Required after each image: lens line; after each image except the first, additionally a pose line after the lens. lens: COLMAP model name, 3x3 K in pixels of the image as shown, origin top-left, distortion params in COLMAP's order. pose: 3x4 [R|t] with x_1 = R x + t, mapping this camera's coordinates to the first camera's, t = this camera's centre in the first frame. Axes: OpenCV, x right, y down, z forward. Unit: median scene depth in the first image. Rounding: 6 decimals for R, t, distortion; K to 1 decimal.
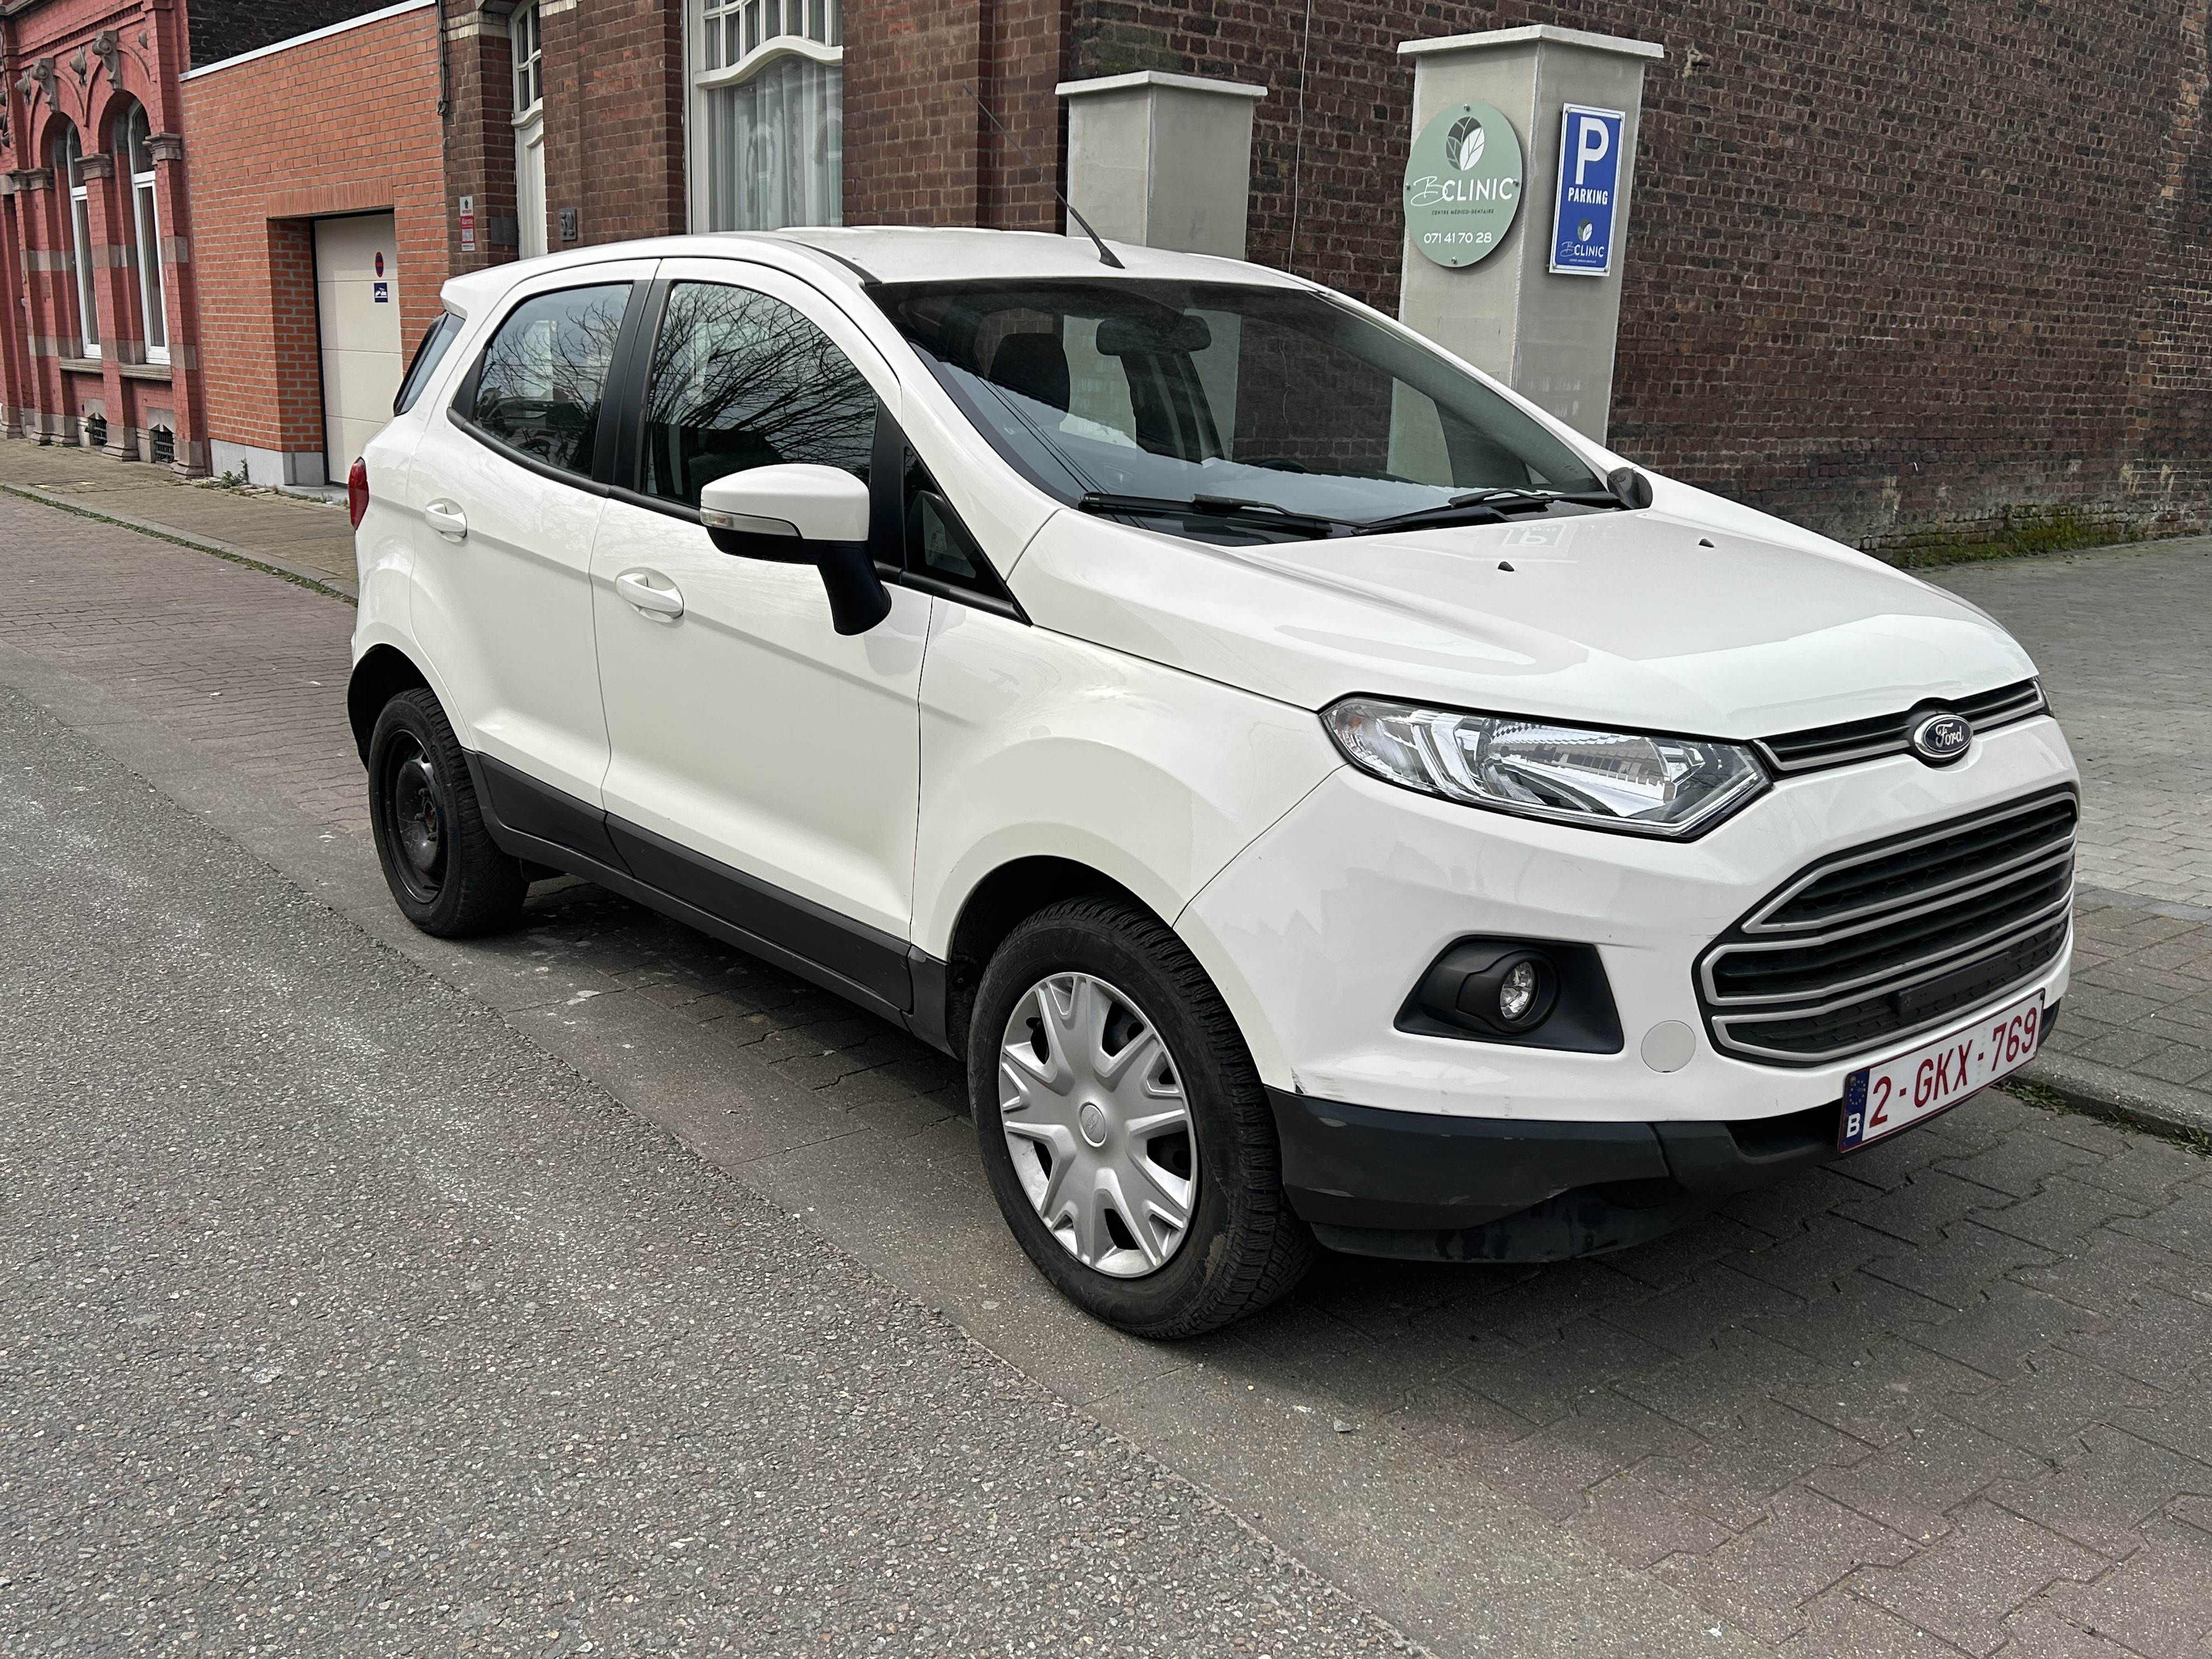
lens RADIAL K [[1988.7, 0, 1106.0], [0, 1988.7, 829.5], [0, 0, 1]] dist [0.032174, 0.000369]
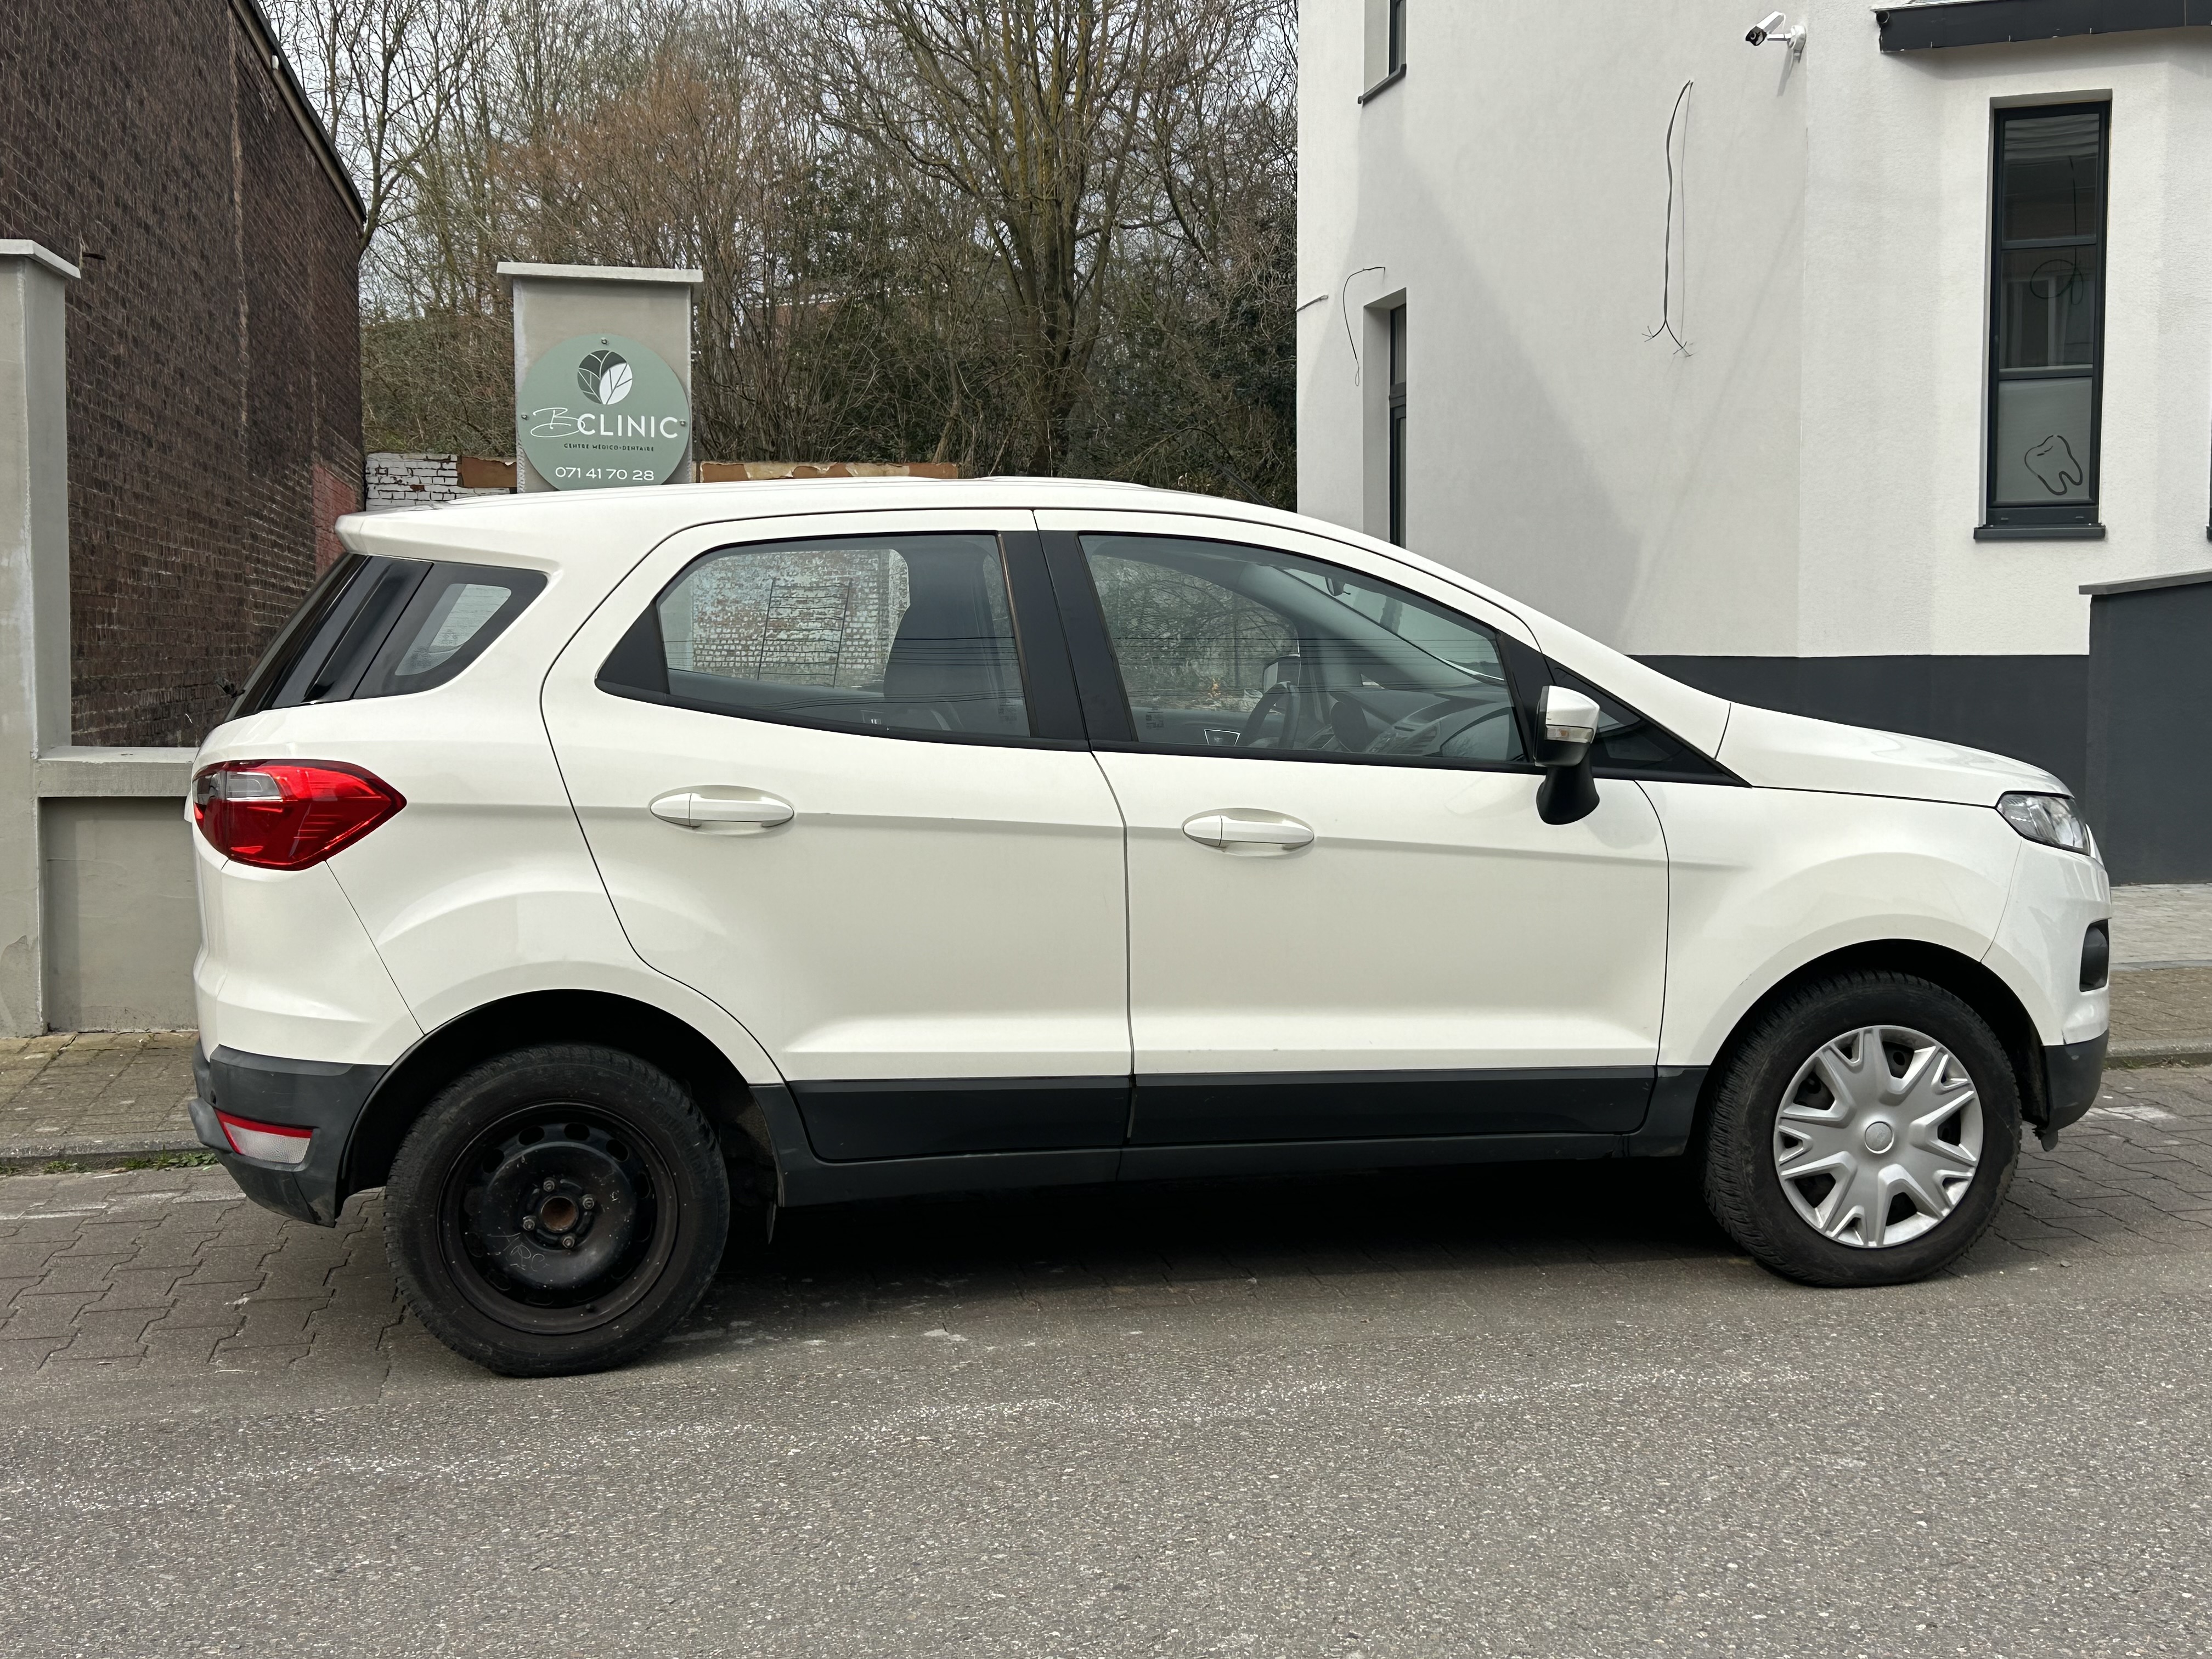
lens RADIAL K [[2653.3, 0, 1106.0], [0, 2653.3, 829.5], [0, 0, 1]] dist [0.162053, -0.351327]
pose [[0.468607, -0.094689, 0.878318, -1.683856], [0.218967, 0.975663, -0.011642, -0.138988], [-0.855839, 0.197778, 0.477936, 0.478030]]
